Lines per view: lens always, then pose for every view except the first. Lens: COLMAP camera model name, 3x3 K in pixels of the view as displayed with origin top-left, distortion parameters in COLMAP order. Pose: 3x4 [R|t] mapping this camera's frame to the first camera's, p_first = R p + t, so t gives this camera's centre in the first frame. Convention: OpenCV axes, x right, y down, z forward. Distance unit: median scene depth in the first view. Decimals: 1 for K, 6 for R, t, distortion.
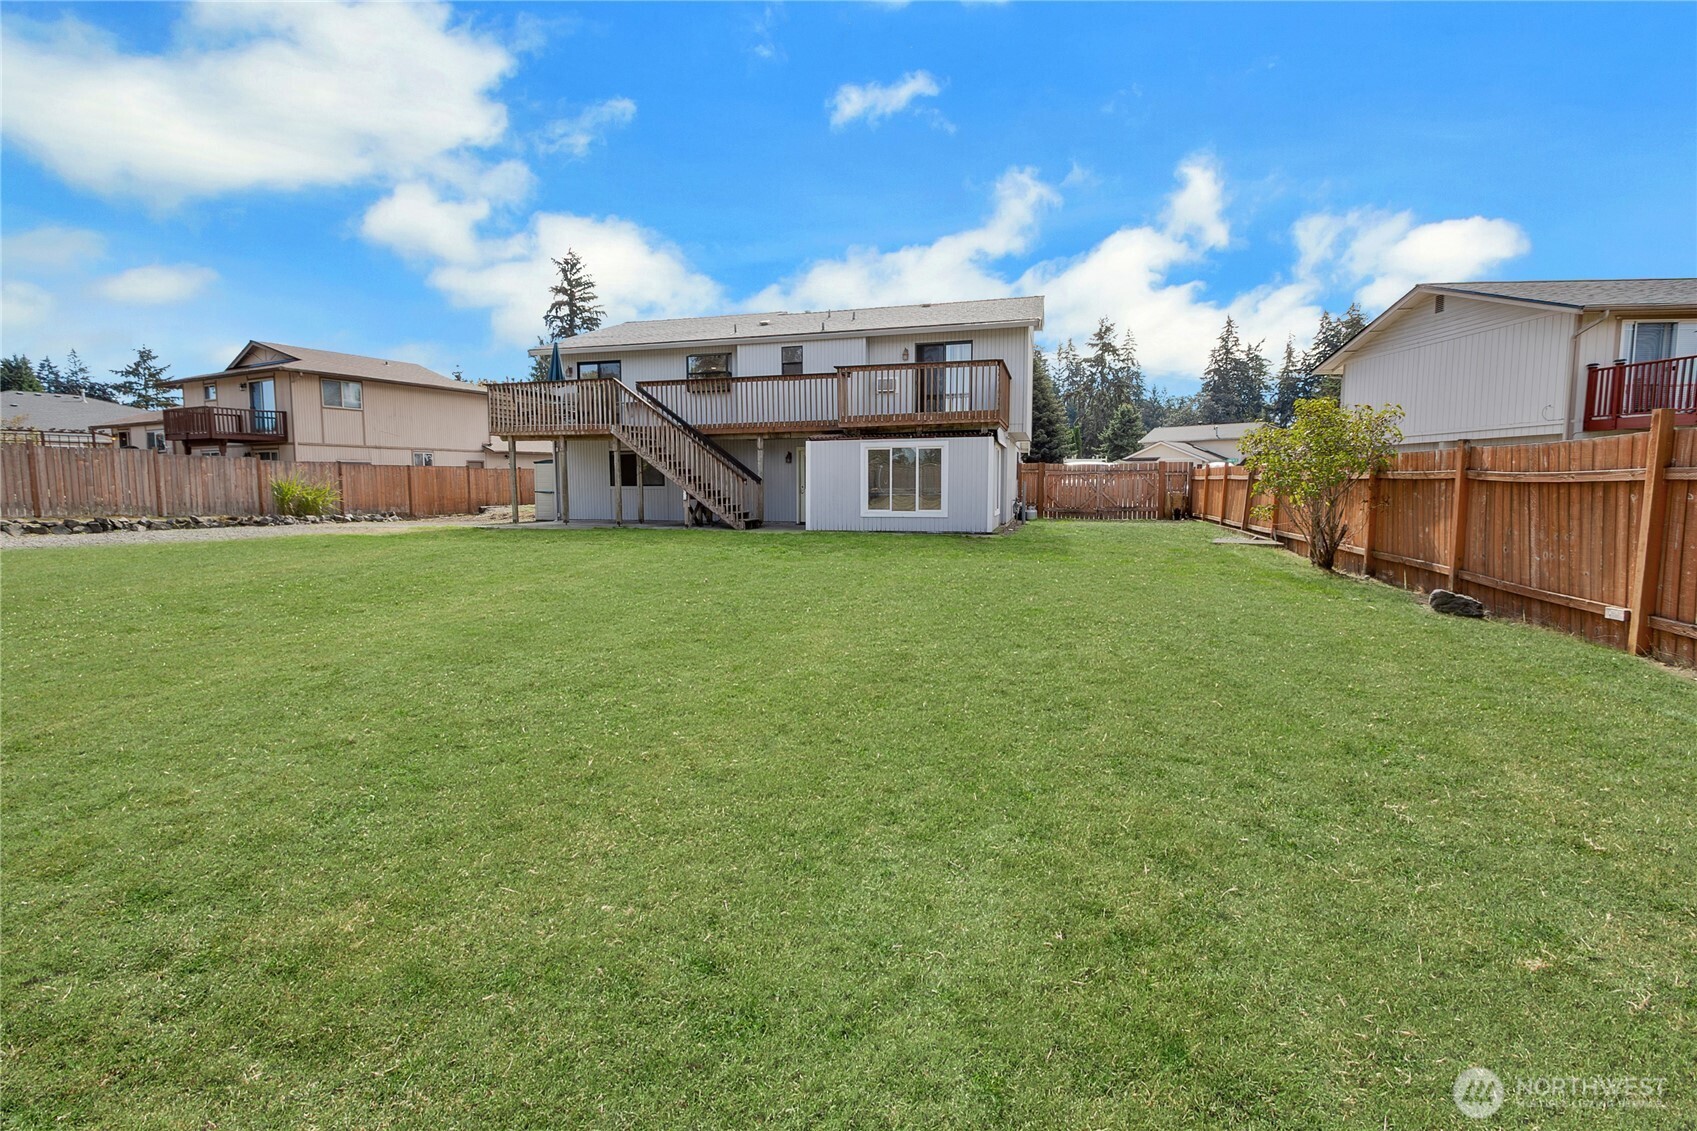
lens RADIAL K [[804.0, 0, 837.3], [0, 804.0, 537.0], [0, 0, 1]] dist [-0.000351, 0.000122]
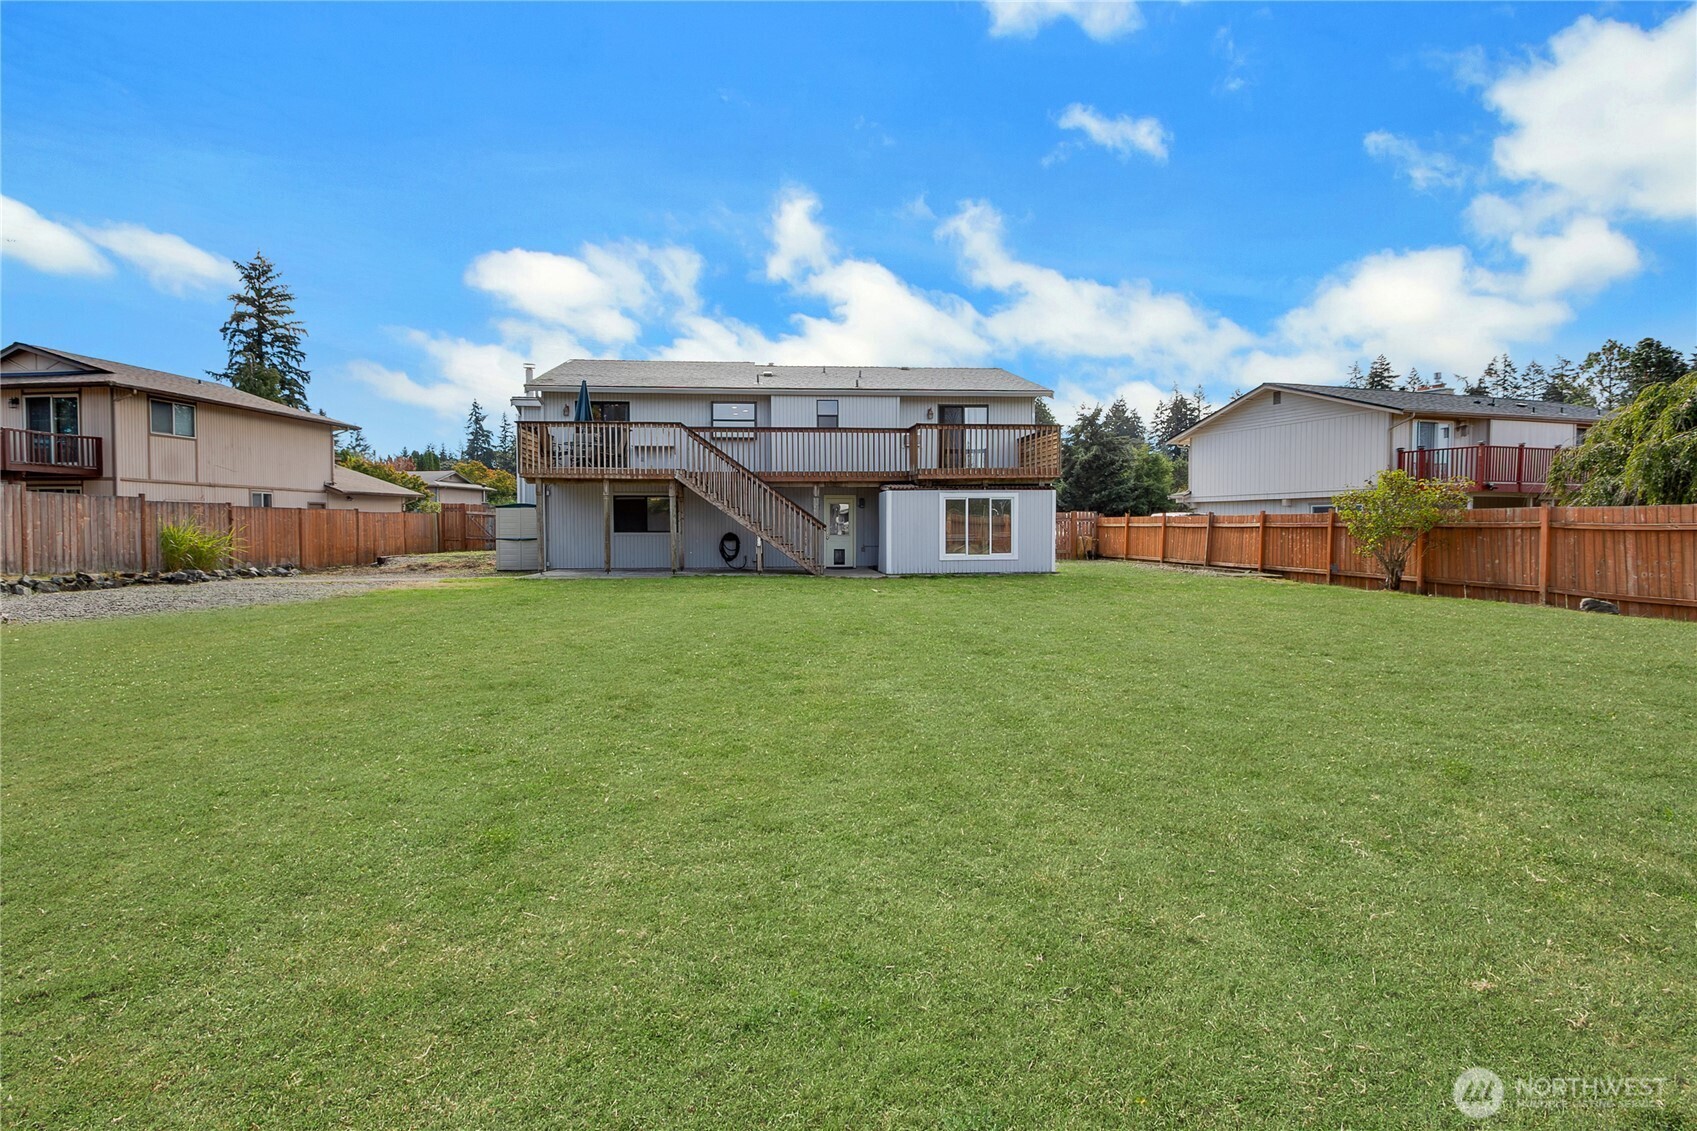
lens RADIAL K [[804.0, 0, 837.3], [0, 804.0, 537.0], [0, 0, 1]] dist [-0.000351, 0.000122]
pose [[0.929002, -0.003747, 0.370055, -0.431767], [0.024509, 0.998376, -0.051419, -0.003447], [-0.369262, 0.056837, 0.927586, 0.028290]]
